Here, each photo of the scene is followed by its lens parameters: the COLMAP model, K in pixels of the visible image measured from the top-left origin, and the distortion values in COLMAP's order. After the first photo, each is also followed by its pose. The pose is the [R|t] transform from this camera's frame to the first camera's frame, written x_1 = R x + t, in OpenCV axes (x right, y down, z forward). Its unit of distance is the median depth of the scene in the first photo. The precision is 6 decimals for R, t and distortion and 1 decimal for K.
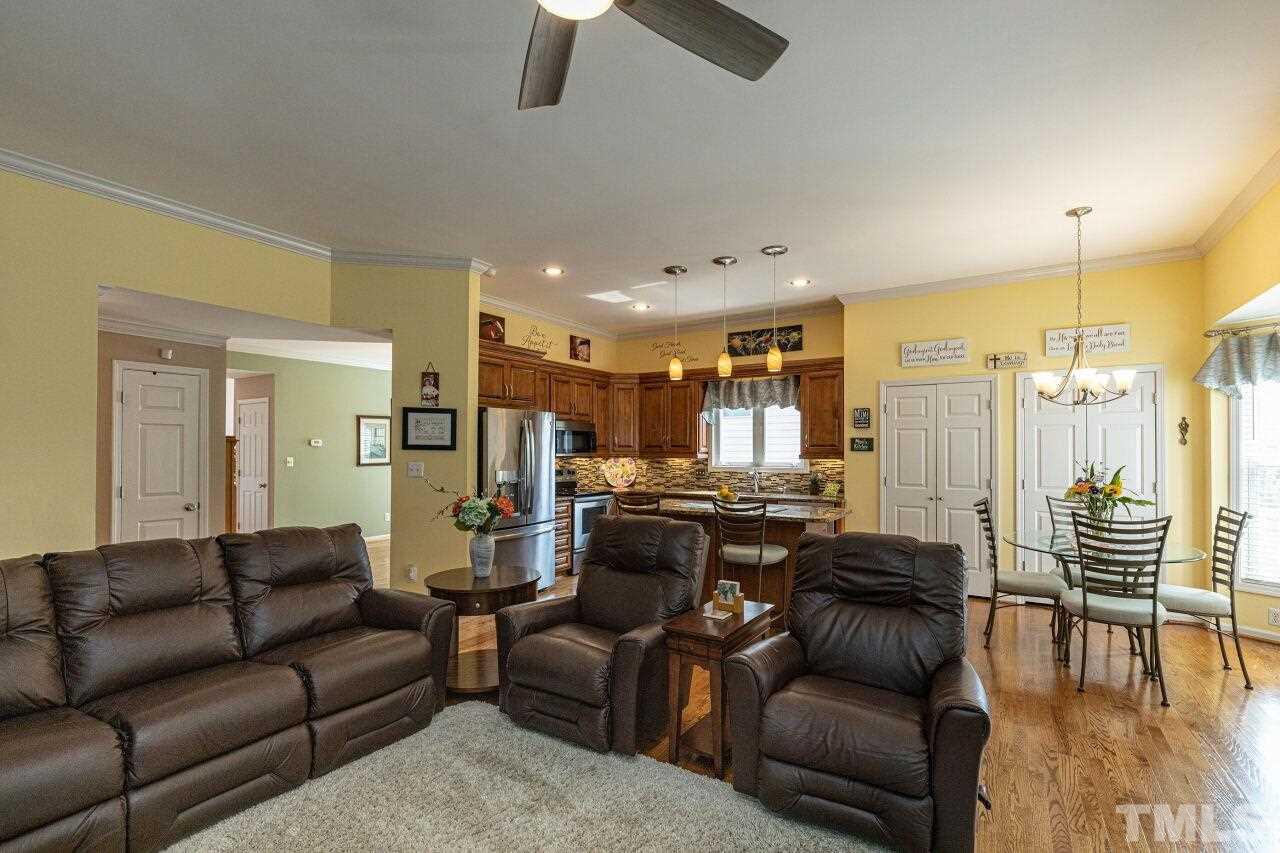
lens RADIAL K [[572.5, 0, 636.7], [0, 572.5, 444.6], [0, 0, 1]] dist [-0.000230, -0.000241]
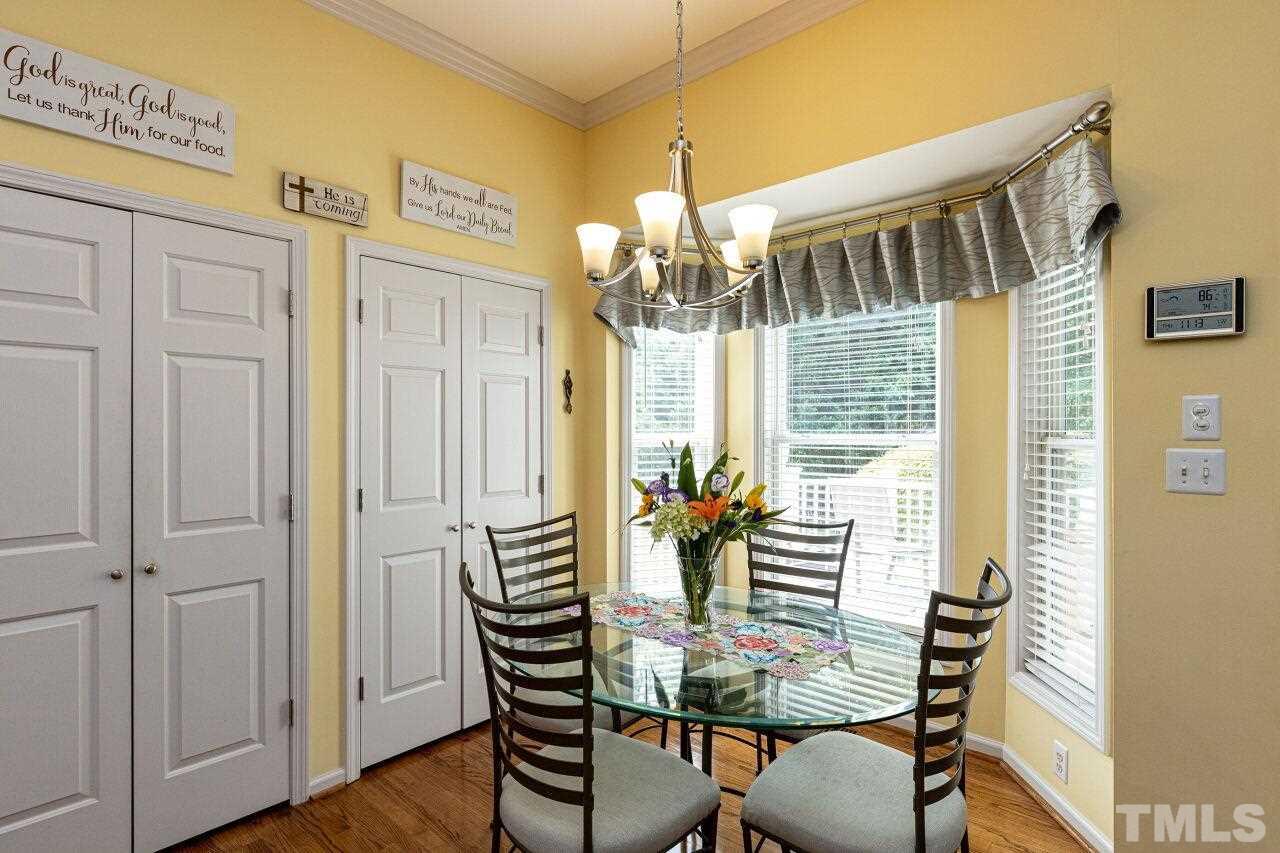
lens RADIAL K [[634.3, 0, 641.1], [0, 634.3, 430.4], [0, 0, 1]] dist [-0.011349, 0.002045]
pose [[0.159144, -0.001773, 0.987254, 0.184651], [-0.004569, 0.999986, 0.002532, 0.011427], [-0.987245, -0.004914, 0.159133, 0.548994]]
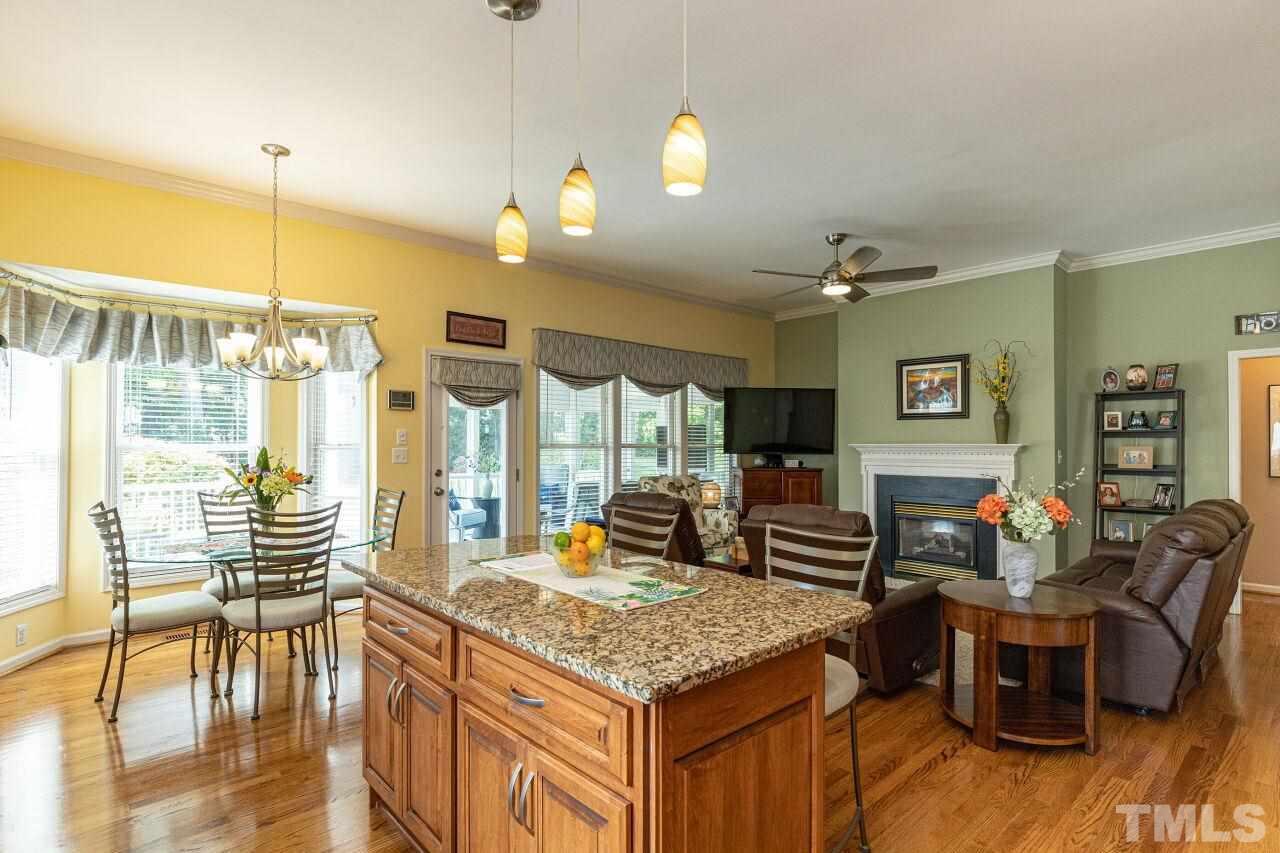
lens RADIAL K [[634.3, 0, 661.5], [0, 634.3, 440.7], [0, 0, 1]] dist [-0.011349, 0.002045]
pose [[-0.968981, -0.004342, 0.247097, -0.006771], [-0.006610, 0.999943, -0.008352, 0.014198], [-0.247046, -0.009726, -0.968955, 1.011336]]
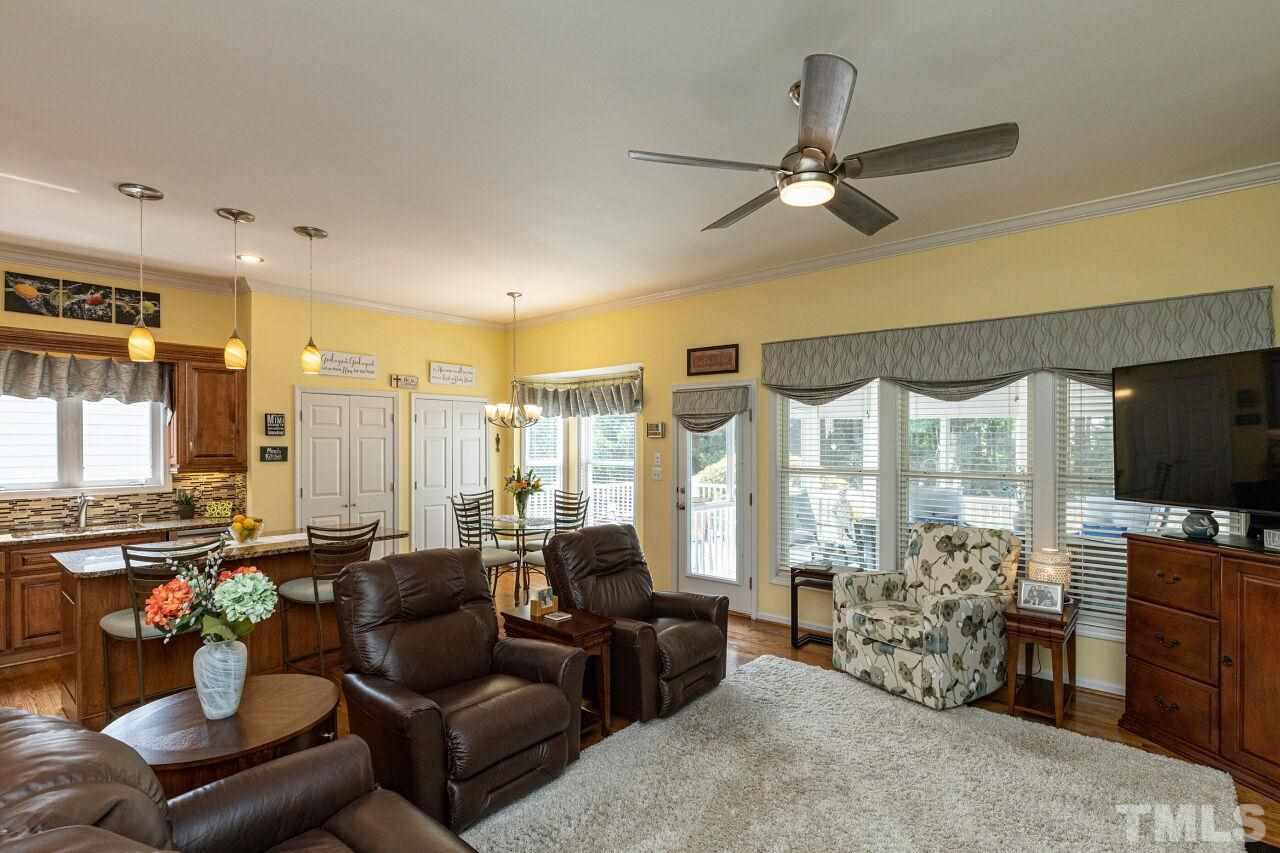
lens RADIAL K [[612.8, 0, 659.3], [0, 612.8, 445.6], [0, 0, 1]] dist [-0.010890, 0.001820]
pose [[0.118773, -0.005098, 0.992908, -0.421550], [-0.005908, 0.999965, 0.005841, -0.019797], [-0.992904, -0.006560, 0.118739, 0.255920]]
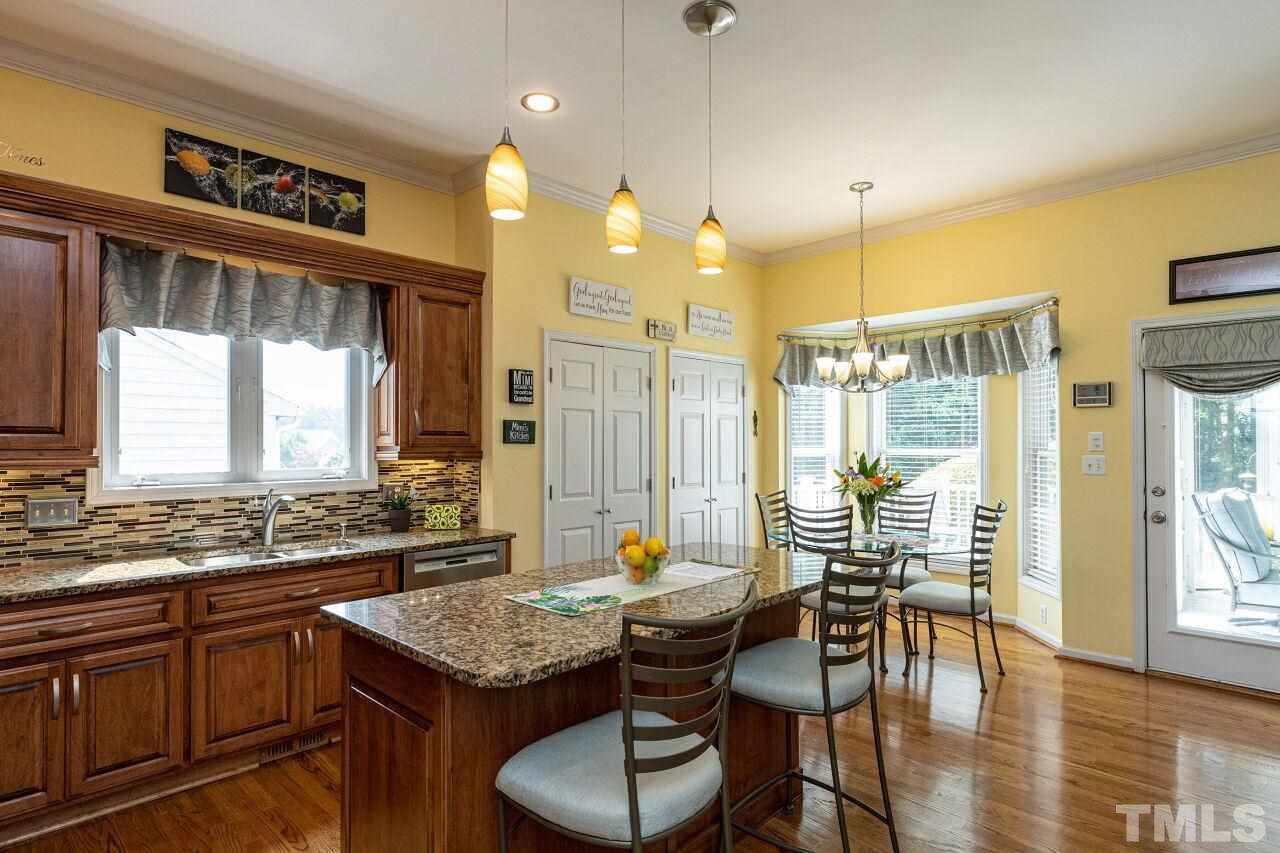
lens RADIAL K [[665.2, 0, 637.3], [0, 665.2, 436.9], [0, 0, 1]] dist [-0.003938, -0.002473]
pose [[0.200299, 0.009710, 0.979687, -0.212129], [-0.004208, 0.999950, -0.009050, 0.008973], [-0.979726, -0.002310, 0.200329, 0.658022]]
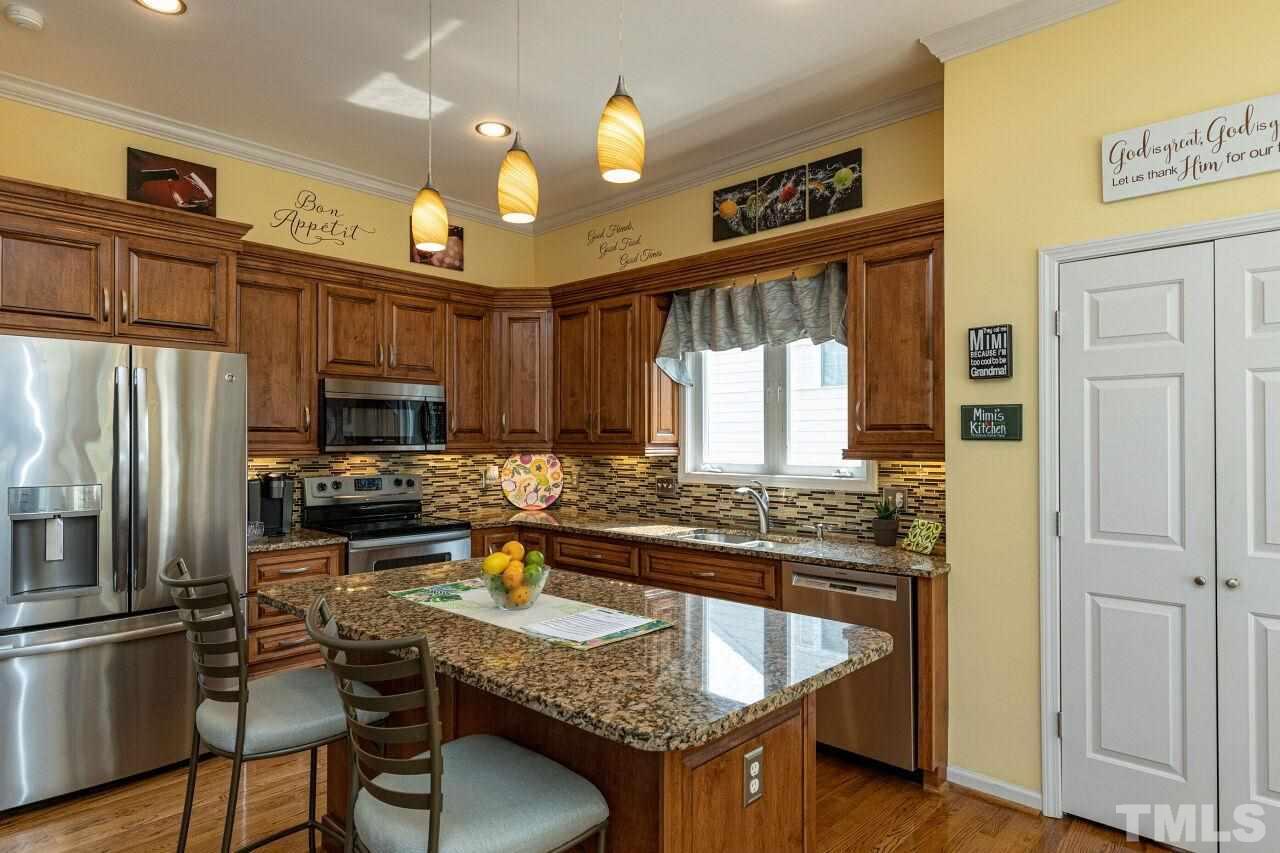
lens RADIAL K [[729.8, 0, 634.9], [0, 729.8, 432.0], [0, 0, 1]] dist [0.000354, 0.000349]
pose [[0.982010, -0.001374, -0.188824, 0.223575], [0.000480, 0.999988, -0.004778, 0.007149], [0.188829, 0.004601, 0.981999, 0.426292]]
